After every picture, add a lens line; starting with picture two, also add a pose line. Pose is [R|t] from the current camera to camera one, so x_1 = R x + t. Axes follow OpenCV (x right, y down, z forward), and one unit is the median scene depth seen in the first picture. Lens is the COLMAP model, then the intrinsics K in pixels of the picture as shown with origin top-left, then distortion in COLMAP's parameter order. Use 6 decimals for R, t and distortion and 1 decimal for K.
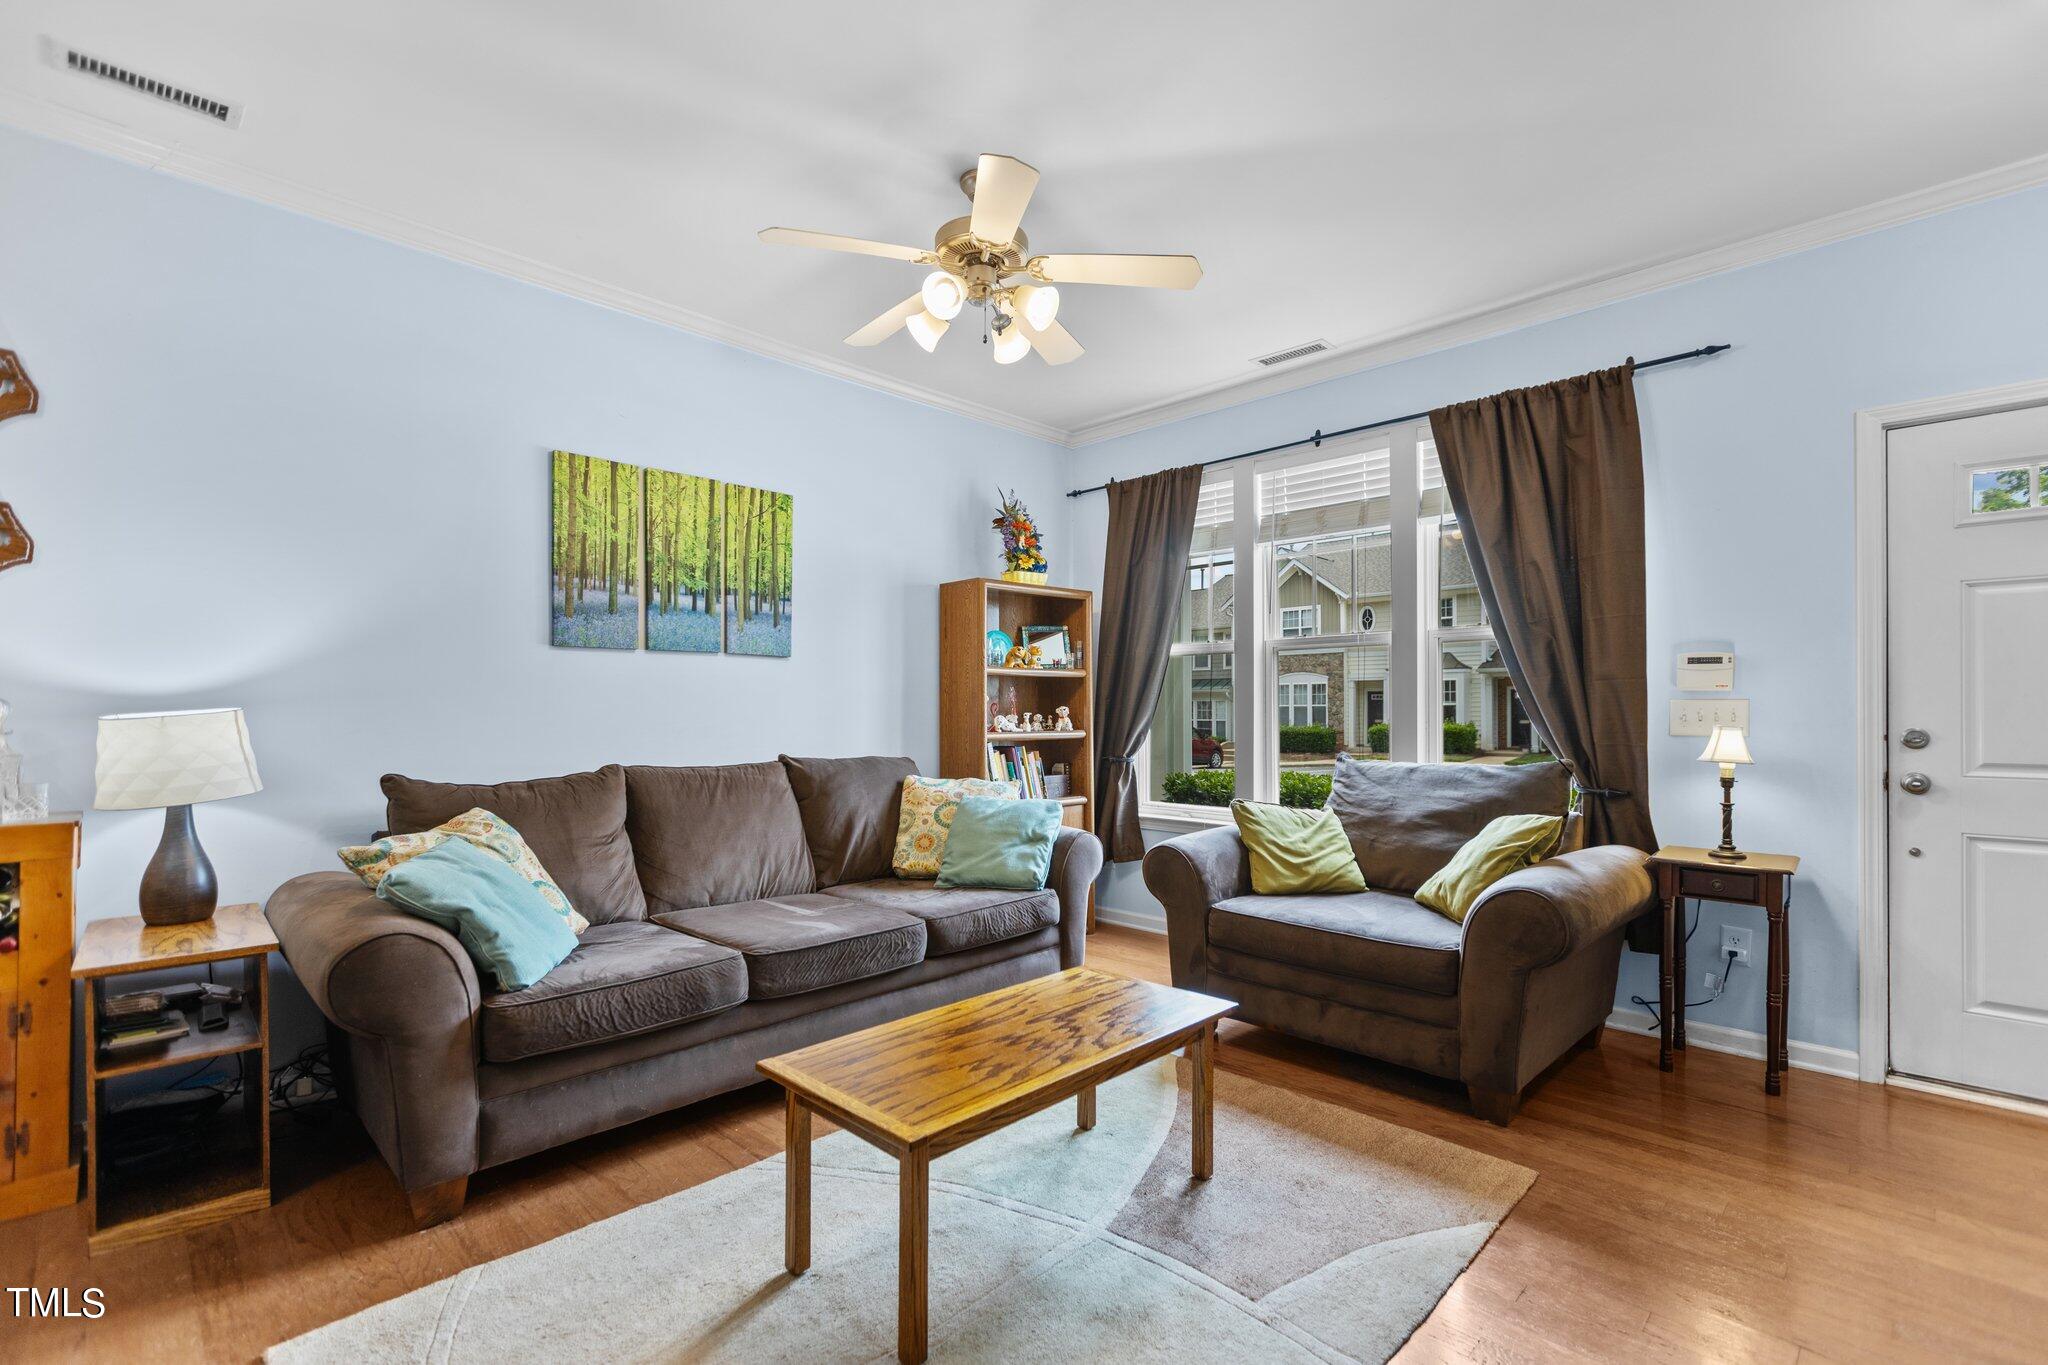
lens RADIAL K [[918.7, 0, 1016.0], [0, 918.7, 712.6], [0, 0, 1]] dist [0.002129, 0.000696]
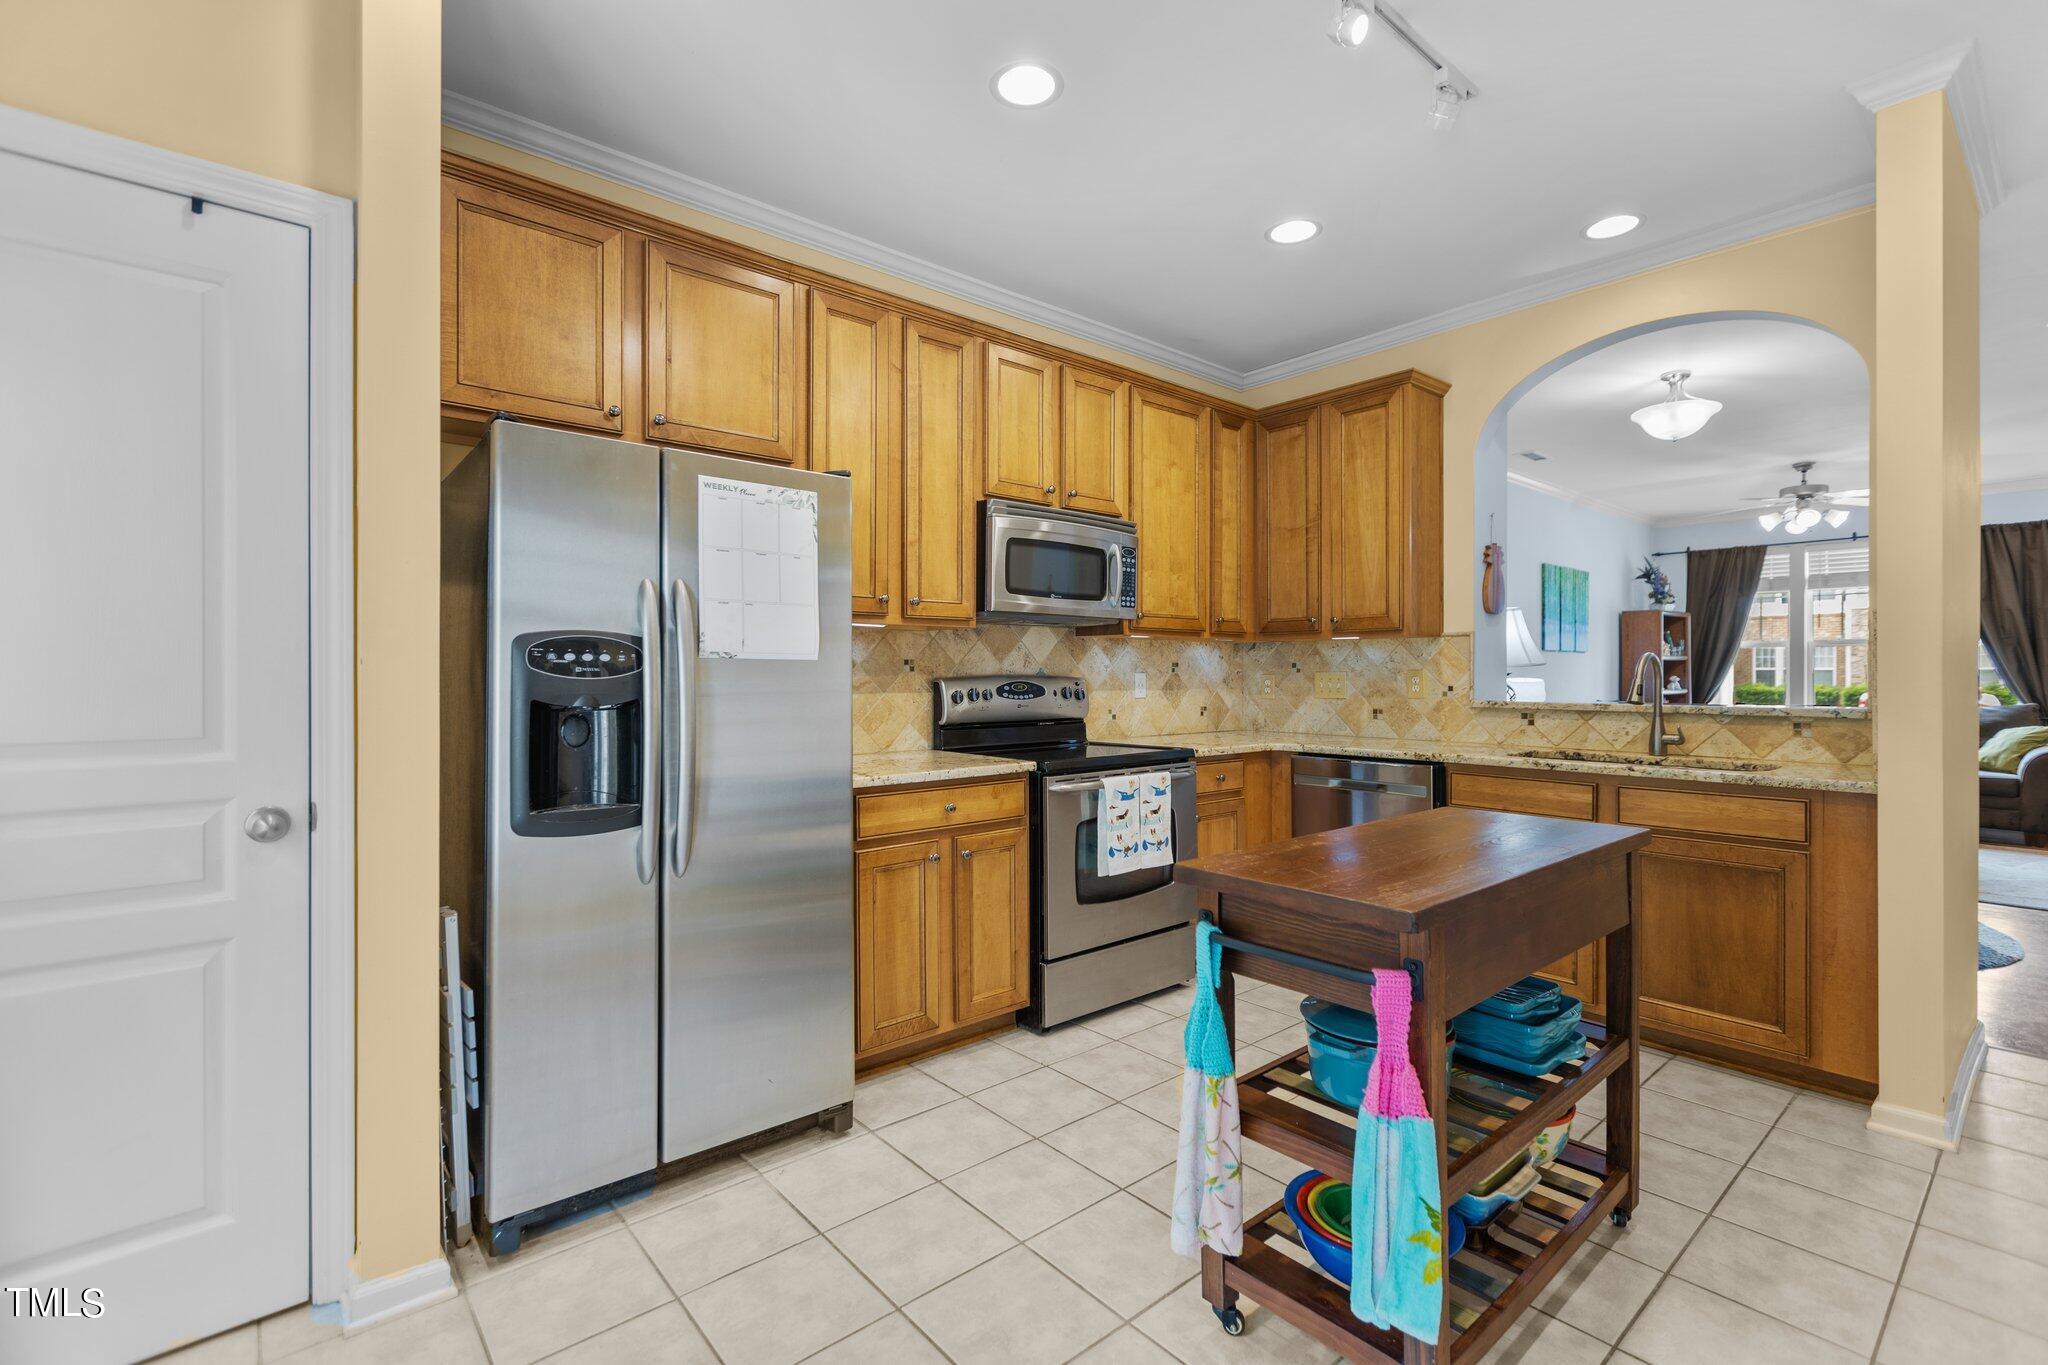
lens RADIAL K [[918.7, 0, 1026.0], [0, 918.7, 673.8], [0, 0, 1]] dist [0.002129, 0.000696]
pose [[0.996588, 0.002158, -0.082505, -0.711653], [-0.002146, 0.999998, 0.000232, -0.006017], [0.082505, -0.000054, 0.996591, -0.607669]]
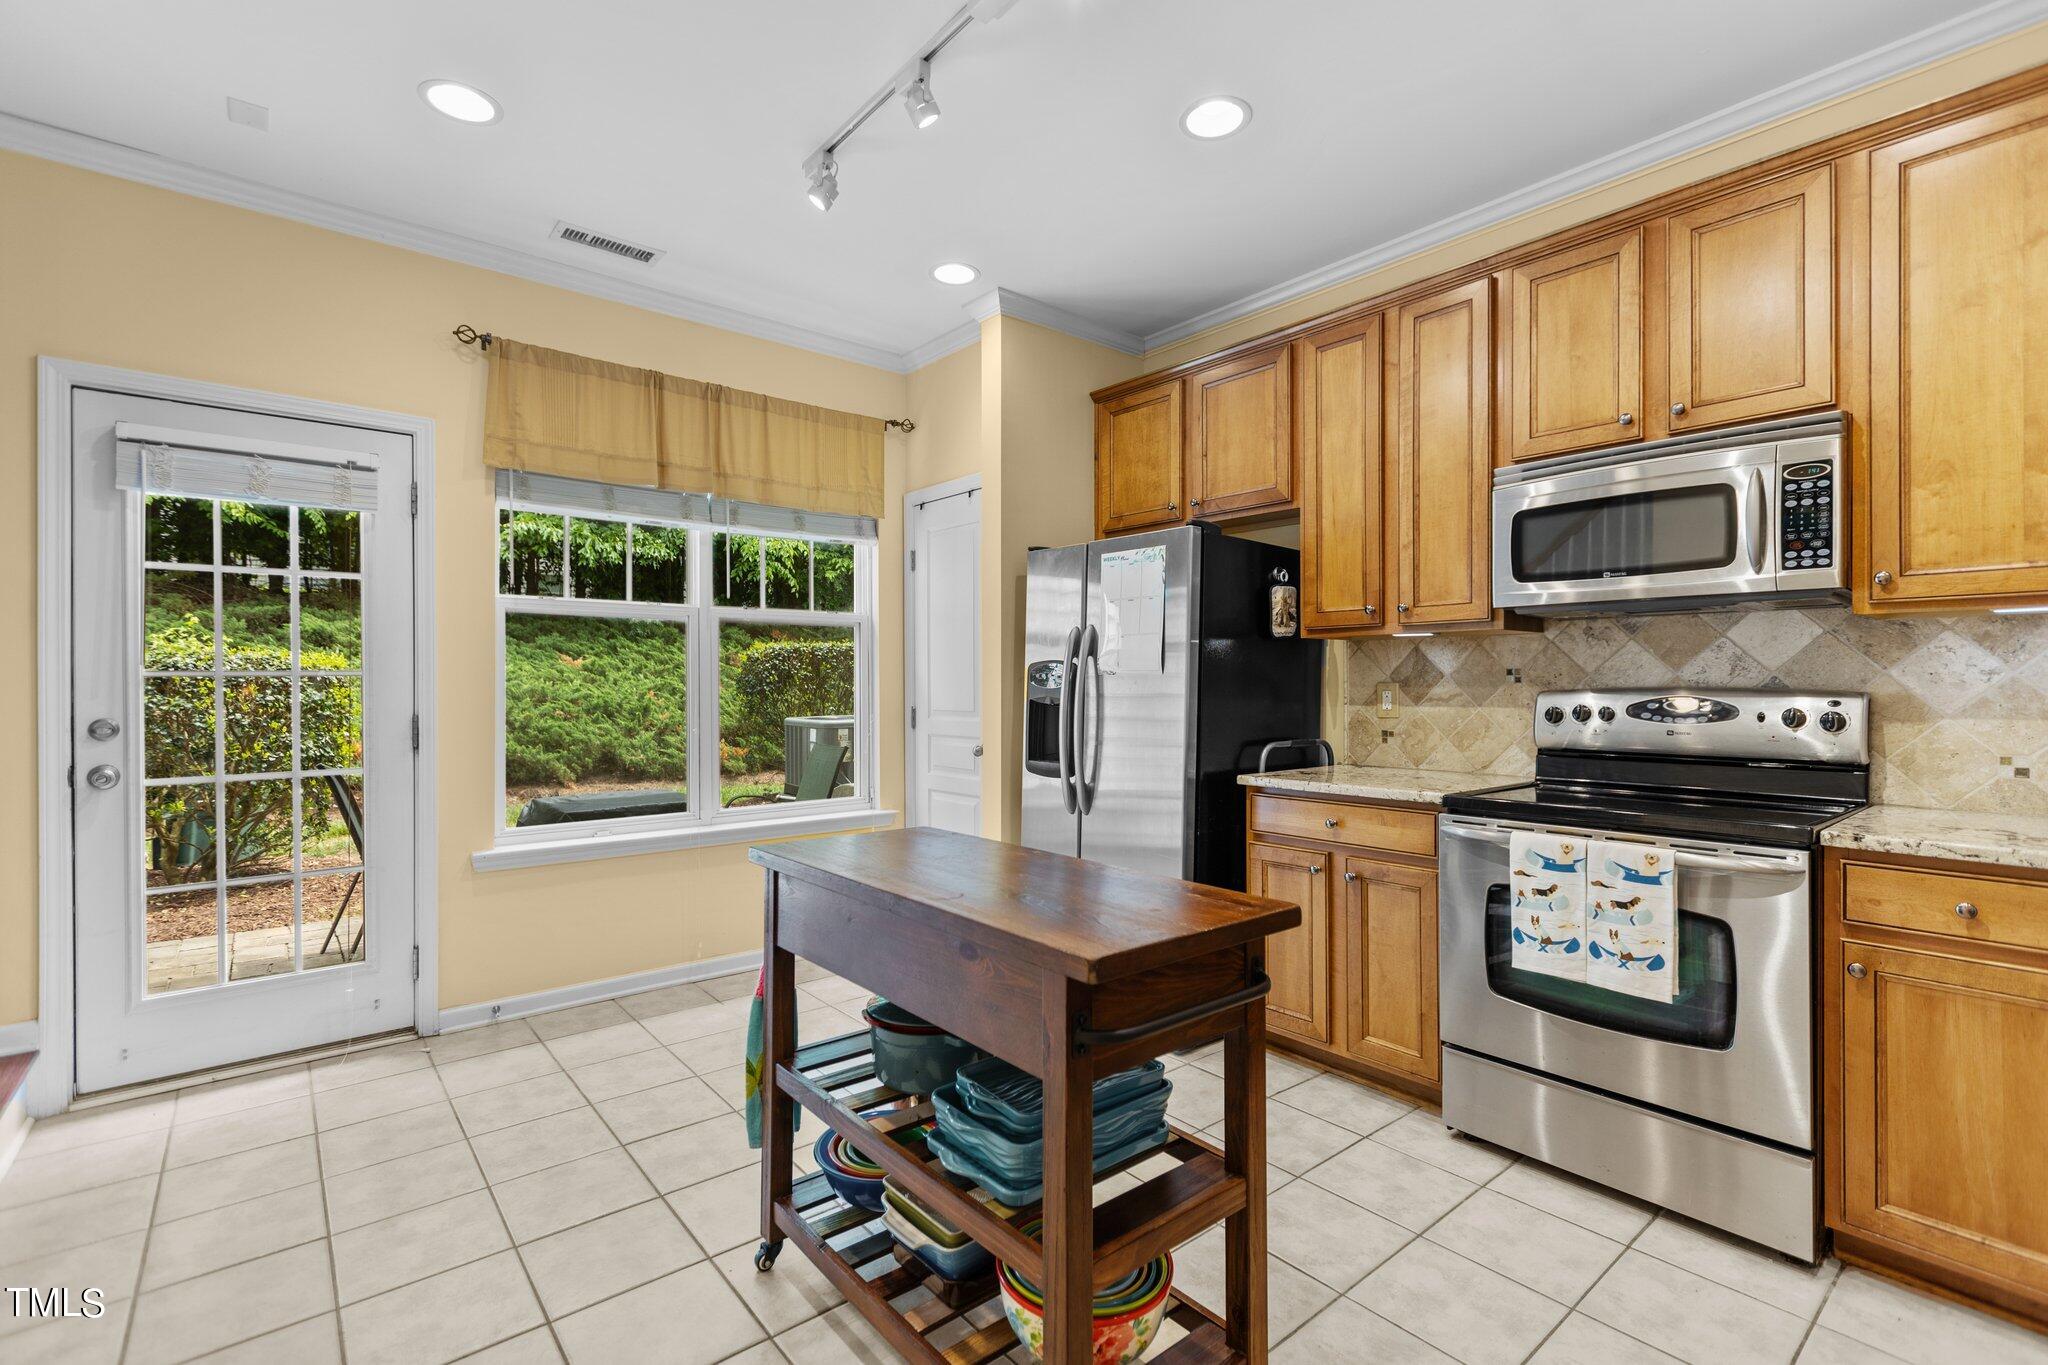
lens RADIAL K [[918.7, 0, 1025.1], [0, 918.7, 683.8], [0, 0, 1]] dist [0.002129, 0.000696]
pose [[-0.097248, 0.000952, -0.995260, -0.389155], [-0.000064, 1.000000, 0.000962, -0.006908], [0.995260, 0.000157, -0.097248, -0.313232]]
